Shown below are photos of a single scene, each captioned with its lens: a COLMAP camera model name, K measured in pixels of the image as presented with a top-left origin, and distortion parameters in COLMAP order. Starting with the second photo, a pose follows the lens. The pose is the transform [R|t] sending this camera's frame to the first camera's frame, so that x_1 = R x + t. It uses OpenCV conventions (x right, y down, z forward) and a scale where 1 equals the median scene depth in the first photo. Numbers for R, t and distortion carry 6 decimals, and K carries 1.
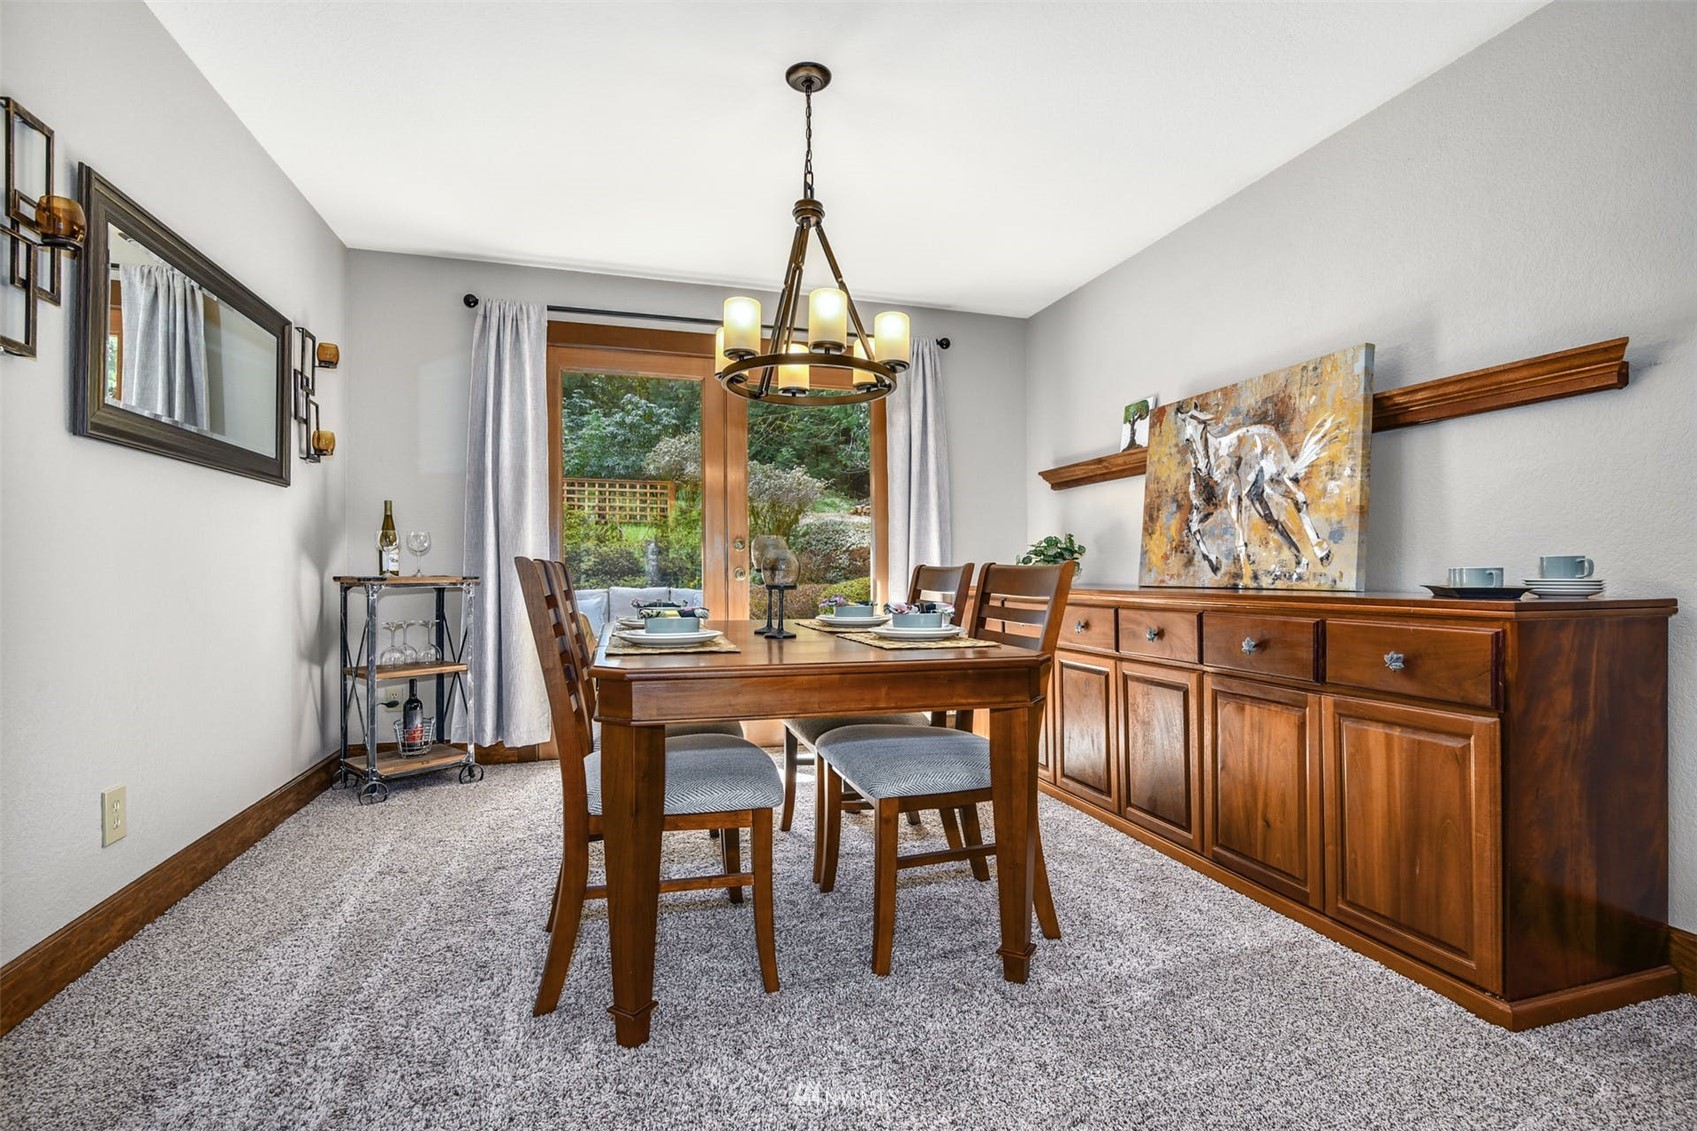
lens RADIAL K [[769.4, 0, 848.5], [0, 769.4, 565.5], [0, 0, 1]] dist [-0.010115, -0.000372]
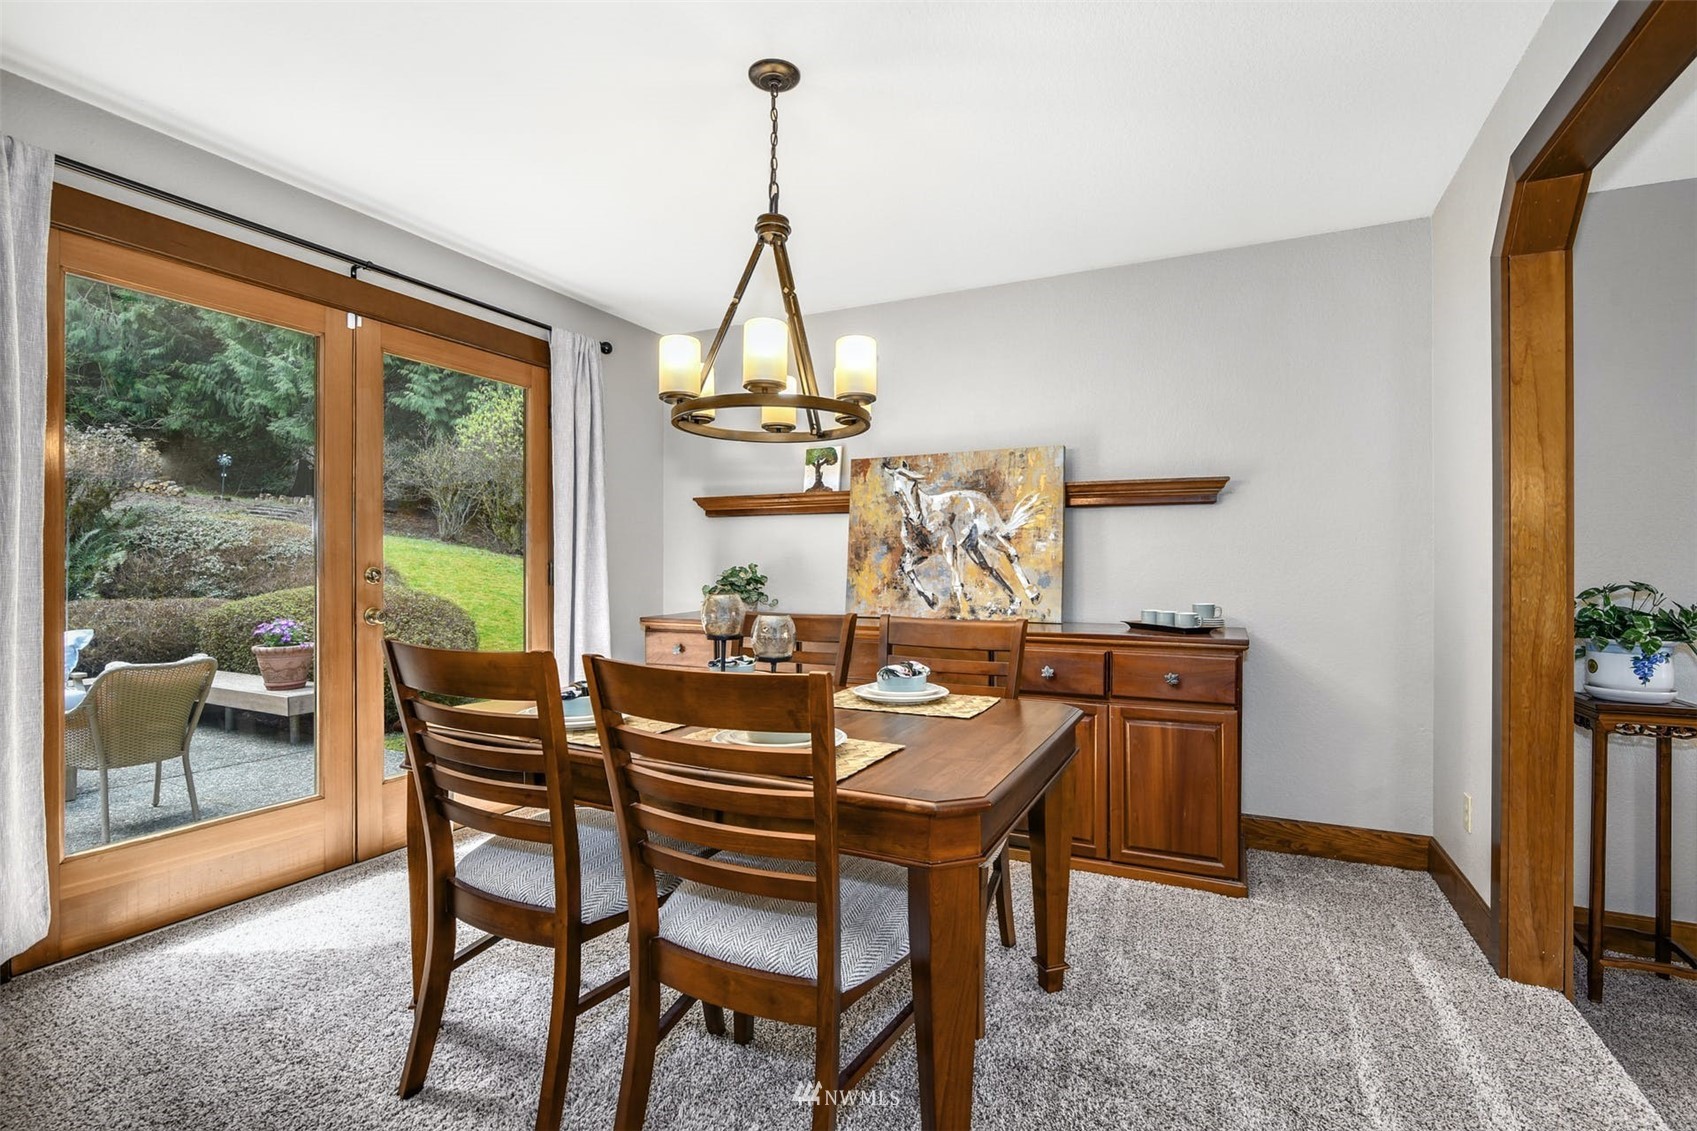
lens RADIAL K [[769.4, 0, 848.5], [0, 769.4, 565.5], [0, 0, 1]] dist [-0.010115, -0.000372]
pose [[0.691569, 0.002756, 0.722305, -0.516317], [-0.008846, 0.999950, 0.004654, -0.063031], [-0.722256, -0.009608, 0.691559, 0.264231]]
